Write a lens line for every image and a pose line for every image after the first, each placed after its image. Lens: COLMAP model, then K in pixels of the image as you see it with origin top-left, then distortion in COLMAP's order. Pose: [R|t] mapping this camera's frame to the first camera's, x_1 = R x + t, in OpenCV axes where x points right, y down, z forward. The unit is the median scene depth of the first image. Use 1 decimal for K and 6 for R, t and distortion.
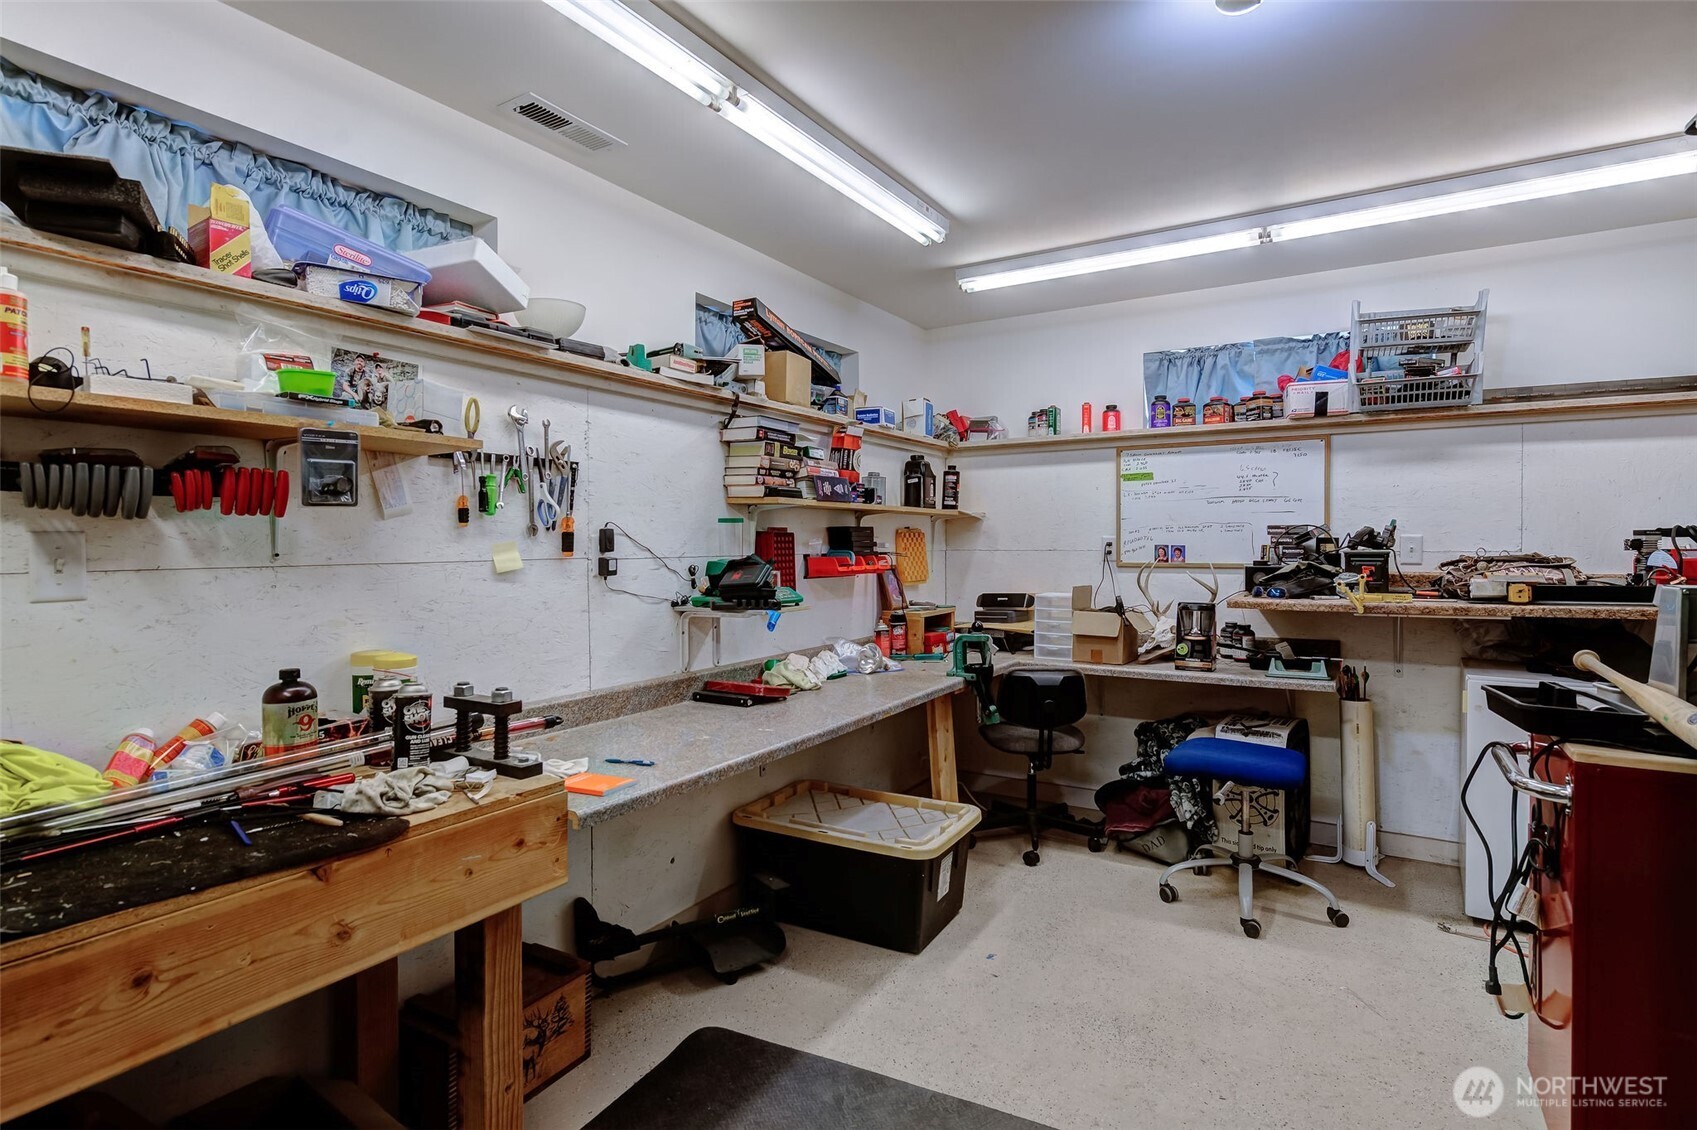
lens RADIAL K [[855.0, 0, 848.5], [0, 855.0, 565.0], [0, 0, 1]] dist [0.000788, 0.000013]
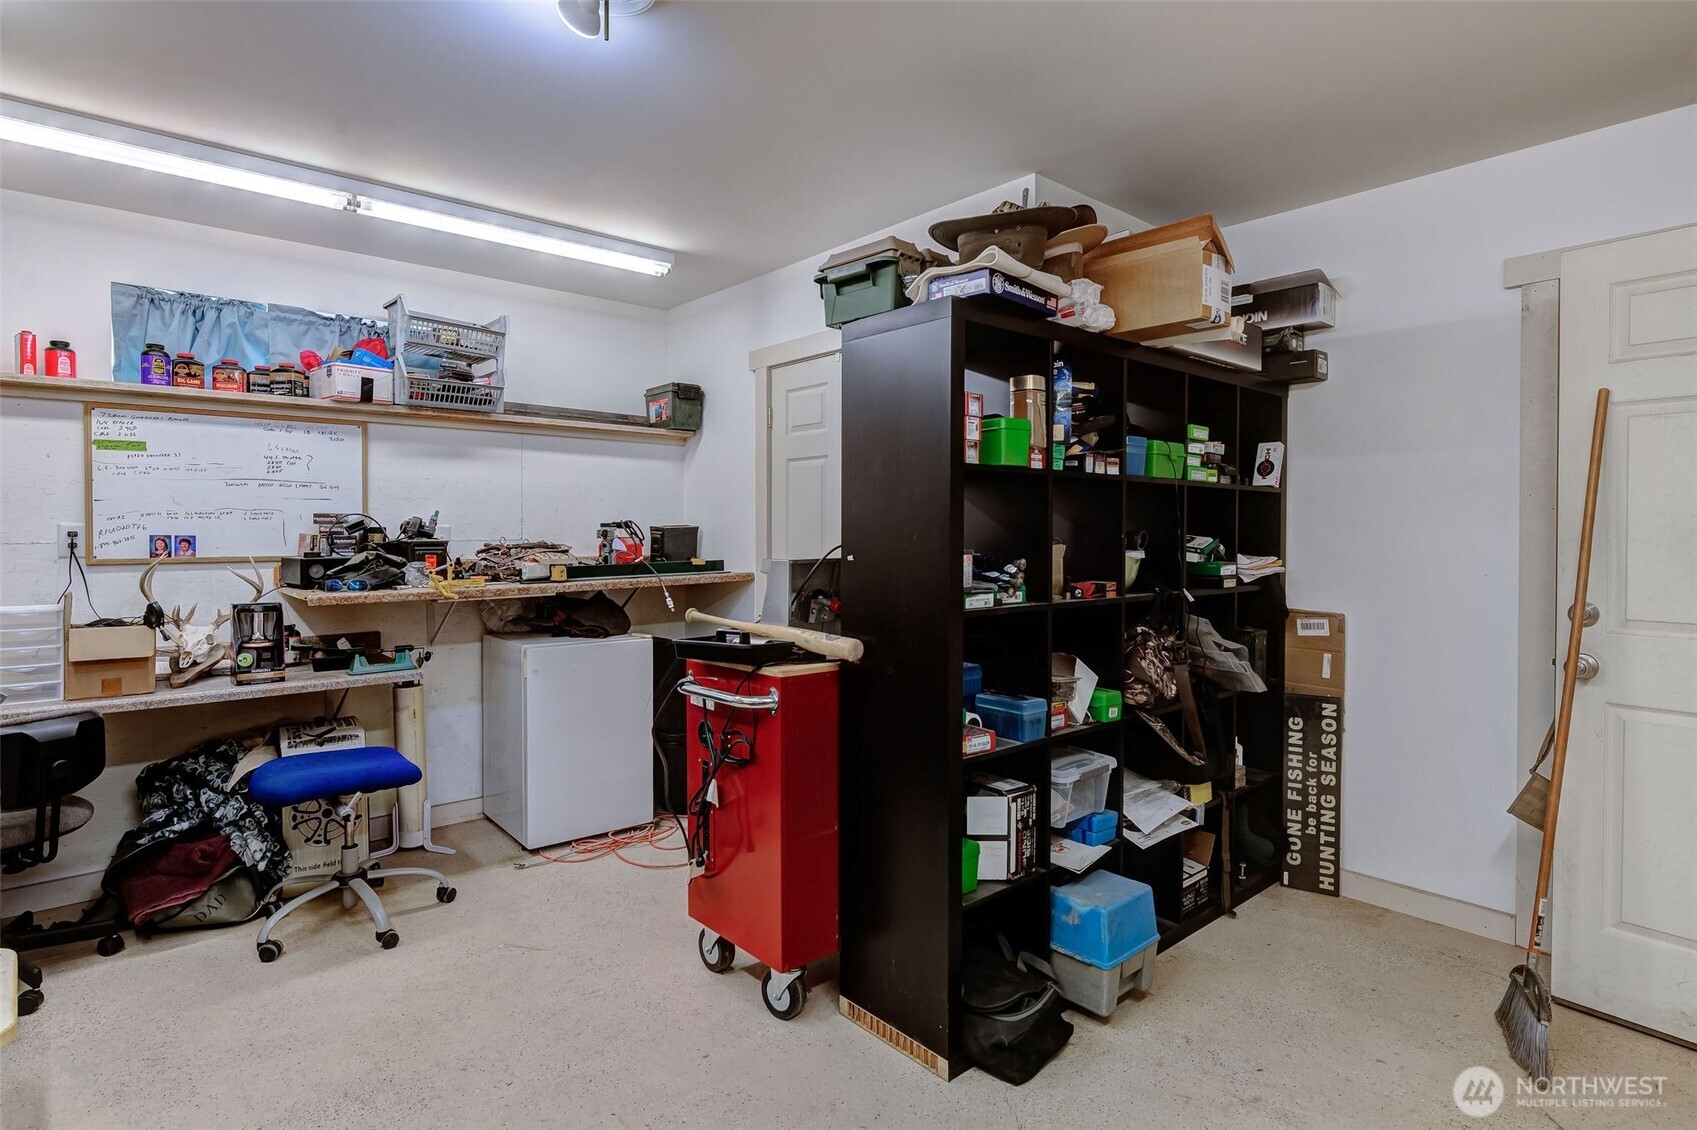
lens RADIAL K [[885.2, 0, 849.4], [0, 885.2, 557.4], [0, 0, 1]] dist [-0.002065, -0.001188]
pose [[0.301614, -0.025404, 0.953092, -0.247608], [0.025180, 0.999509, 0.018673, -0.002642], [-0.953098, 0.018367, 0.302106, 0.174579]]
